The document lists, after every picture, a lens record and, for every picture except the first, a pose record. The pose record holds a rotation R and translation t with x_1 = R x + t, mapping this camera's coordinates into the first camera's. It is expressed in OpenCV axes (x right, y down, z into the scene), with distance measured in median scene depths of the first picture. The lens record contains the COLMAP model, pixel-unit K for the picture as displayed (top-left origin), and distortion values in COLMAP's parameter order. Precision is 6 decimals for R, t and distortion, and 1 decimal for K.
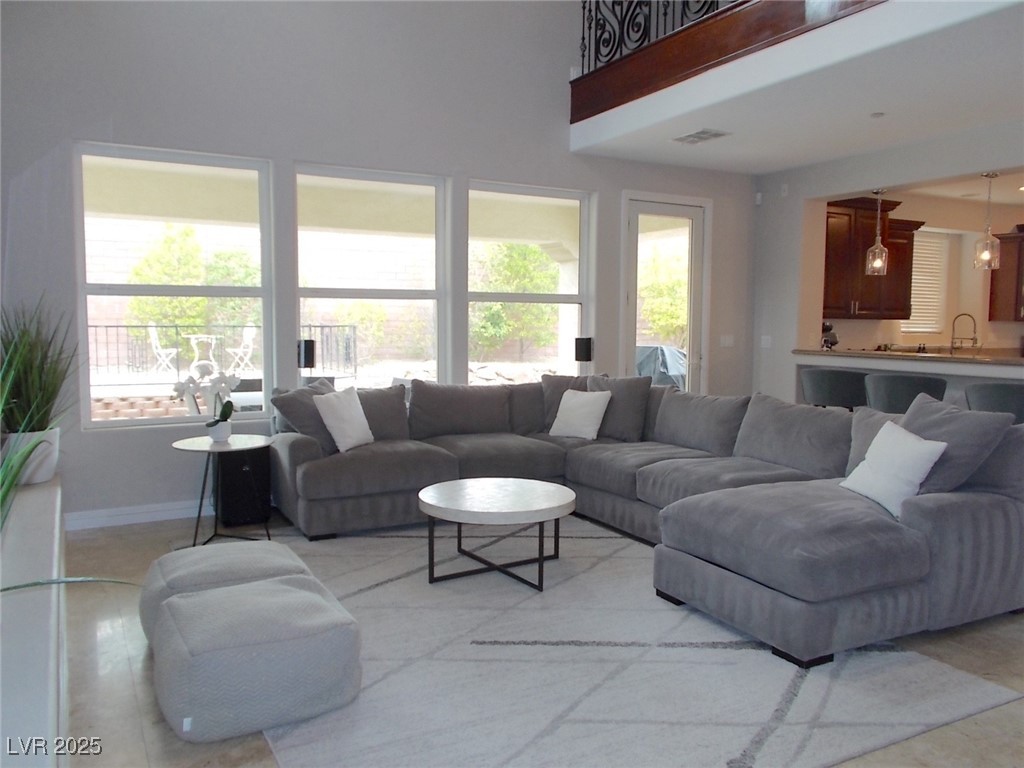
lens RADIAL K [[804.6, 0, 508.5], [0, 804.6, 380.2], [0, 0, 1]] dist [0.056080, -0.064762]
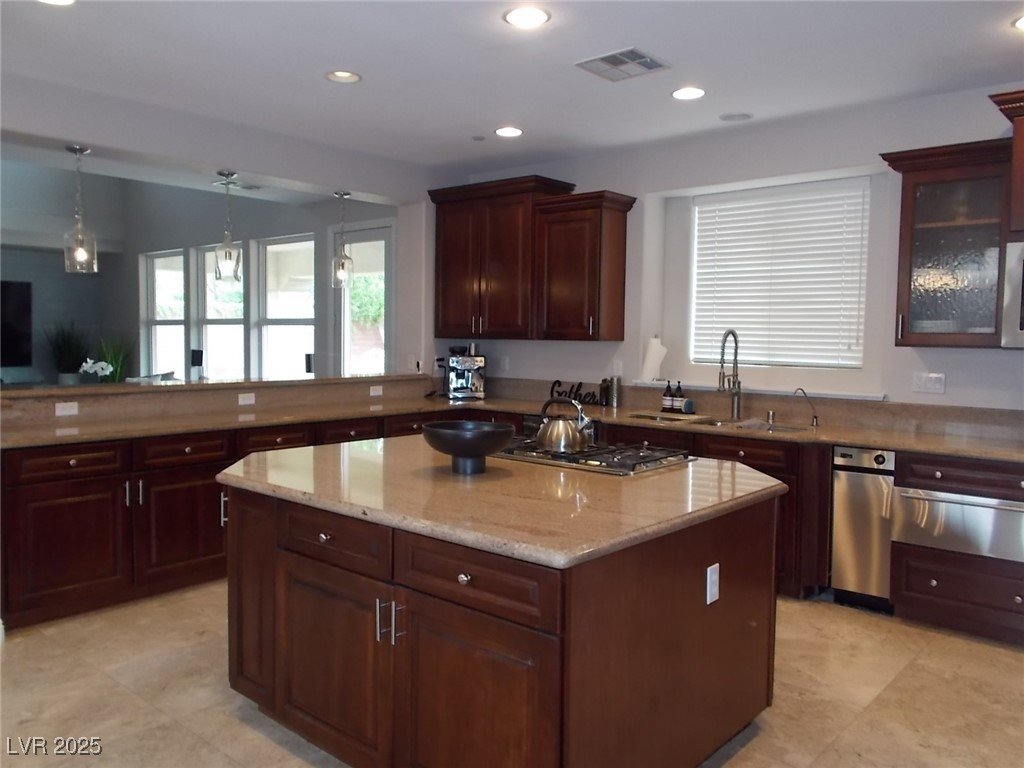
lens RADIAL K [[804.6, 0, 508.5], [0, 804.6, 380.2], [0, 0, 1]] dist [0.056080, -0.064762]
pose [[0.336798, 0.041834, -0.940647, 0.949915], [-0.085963, 0.996207, 0.013526, -0.039146], [0.937645, 0.076305, 0.339117, 0.623014]]
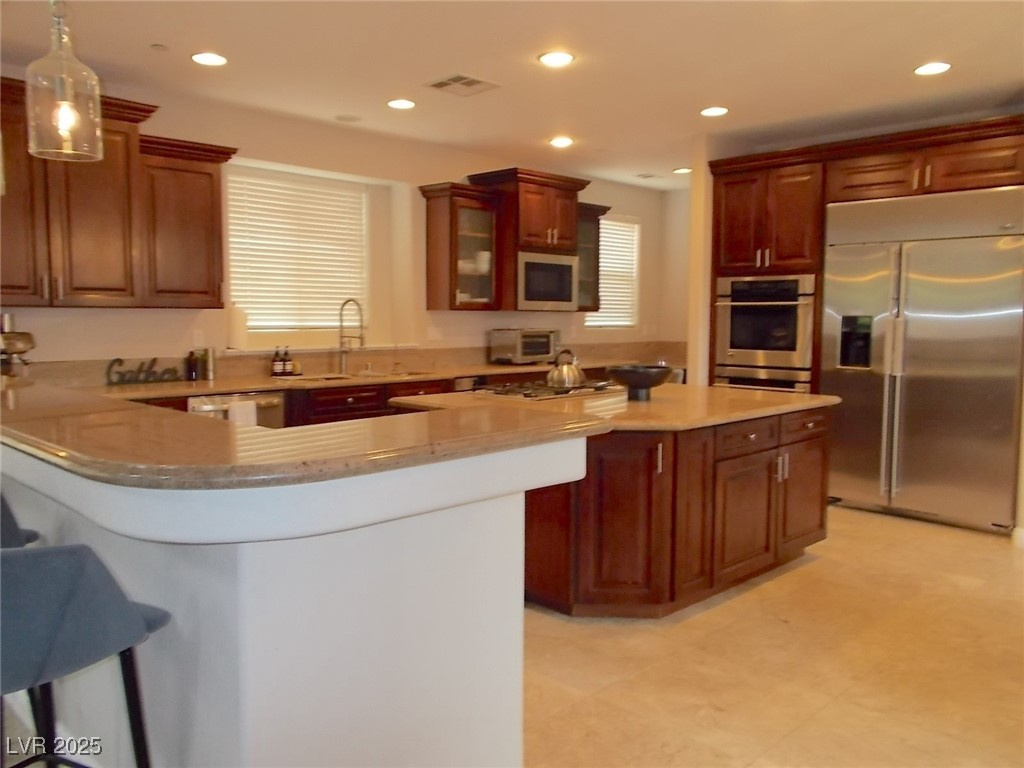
lens RADIAL K [[804.6, 0, 508.5], [0, 804.6, 380.2], [0, 0, 1]] dist [0.056080, -0.064762]
pose [[0.962140, -0.036568, 0.270093, 0.481055], [0.035443, 0.999331, 0.009042, -0.016563], [-0.270242, 0.000873, 0.962792, 0.318710]]
